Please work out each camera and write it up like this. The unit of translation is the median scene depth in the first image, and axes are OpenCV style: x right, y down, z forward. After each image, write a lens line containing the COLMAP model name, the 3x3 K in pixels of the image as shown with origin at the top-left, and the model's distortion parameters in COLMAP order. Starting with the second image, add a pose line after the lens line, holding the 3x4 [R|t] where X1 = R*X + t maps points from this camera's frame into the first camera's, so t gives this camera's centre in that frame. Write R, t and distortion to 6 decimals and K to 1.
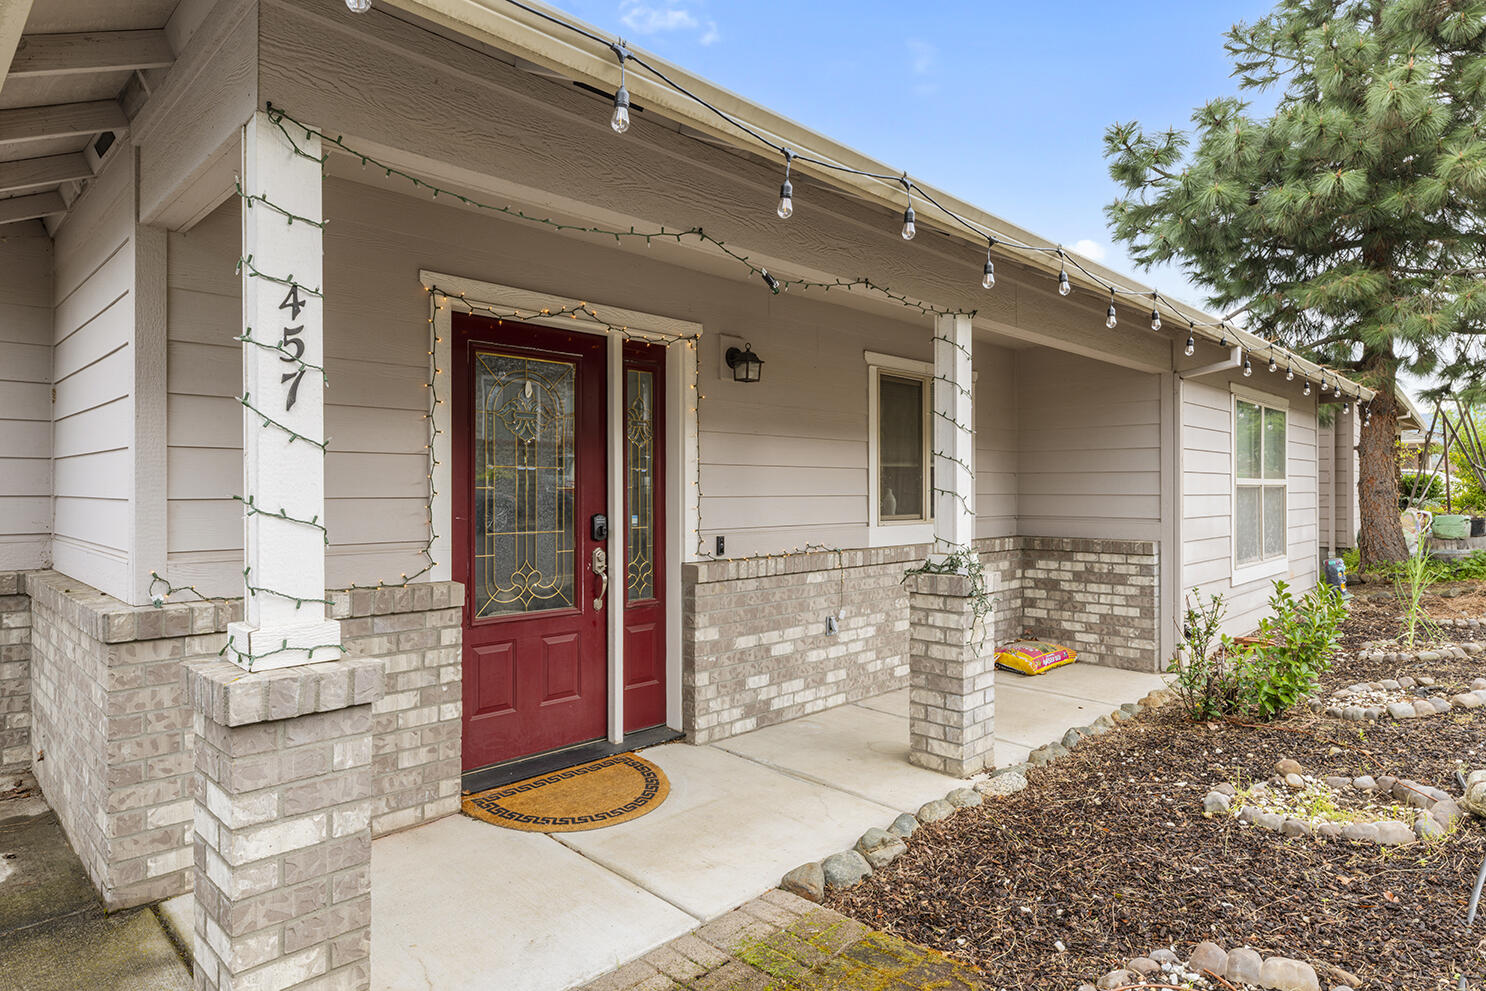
lens RADIAL K [[846.3, 0, 745.6], [0, 846.3, 487.9], [0, 0, 1]] dist [0.002162, -0.000005]
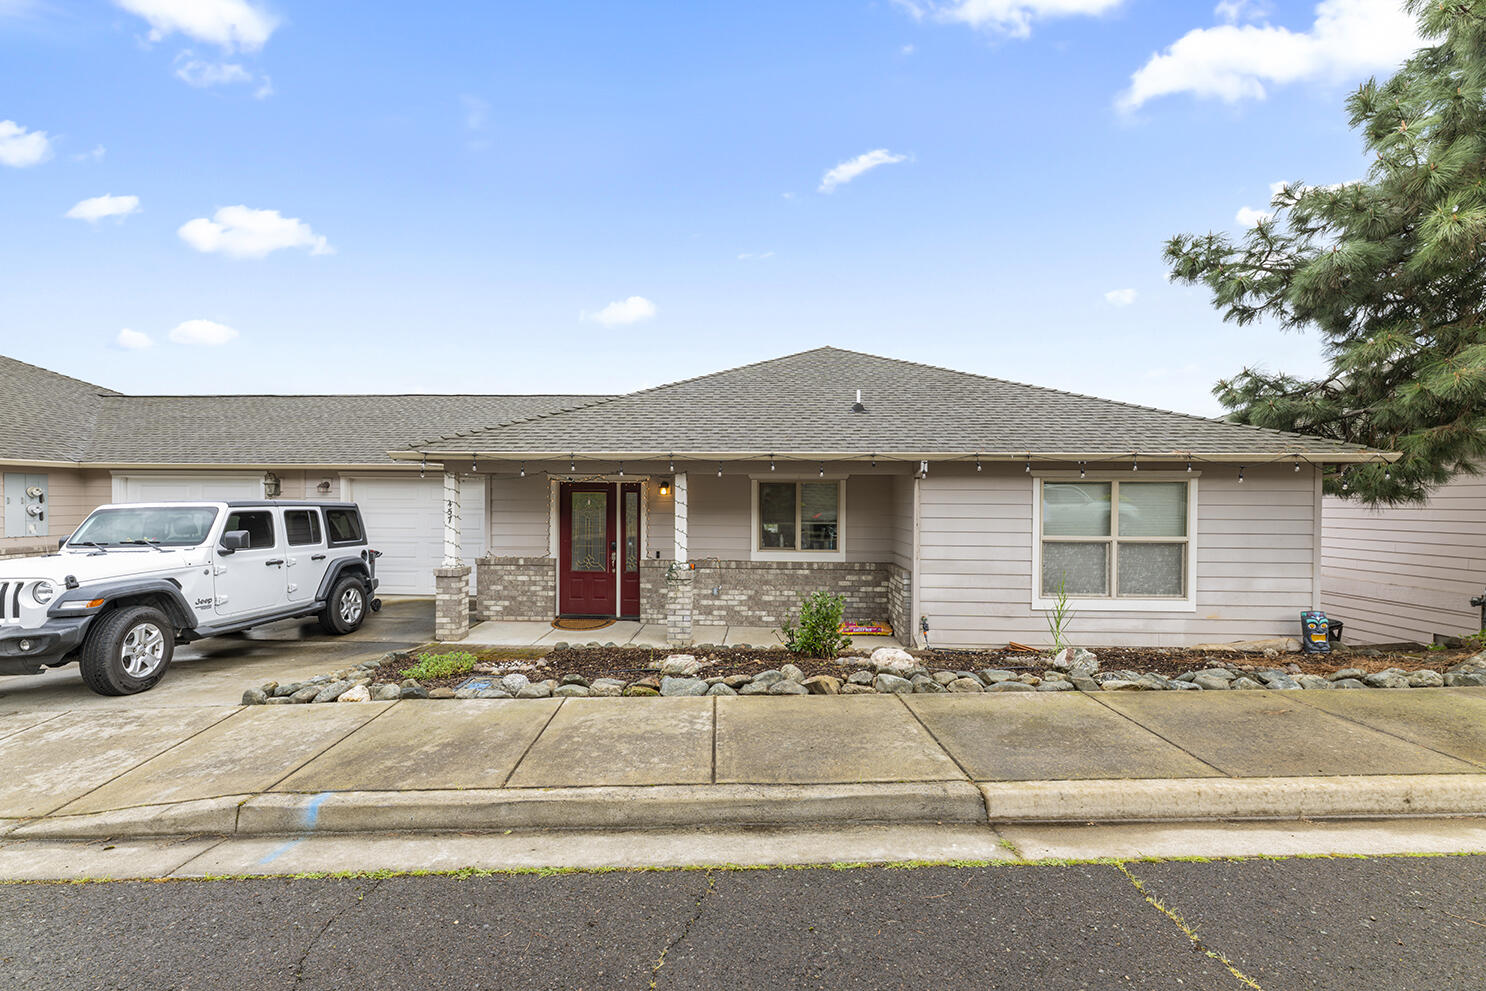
lens RADIAL K [[623.0, 0, 744.8], [0, 623.0, 504.3], [0, 0, 1]] dist [-0.001183, -0.000294]
pose [[0.676408, 0.011372, -0.736439, 1.674757], [-0.006735, 0.999934, 0.009255, -0.117041], [0.736496, -0.001300, 0.676440, -0.158130]]
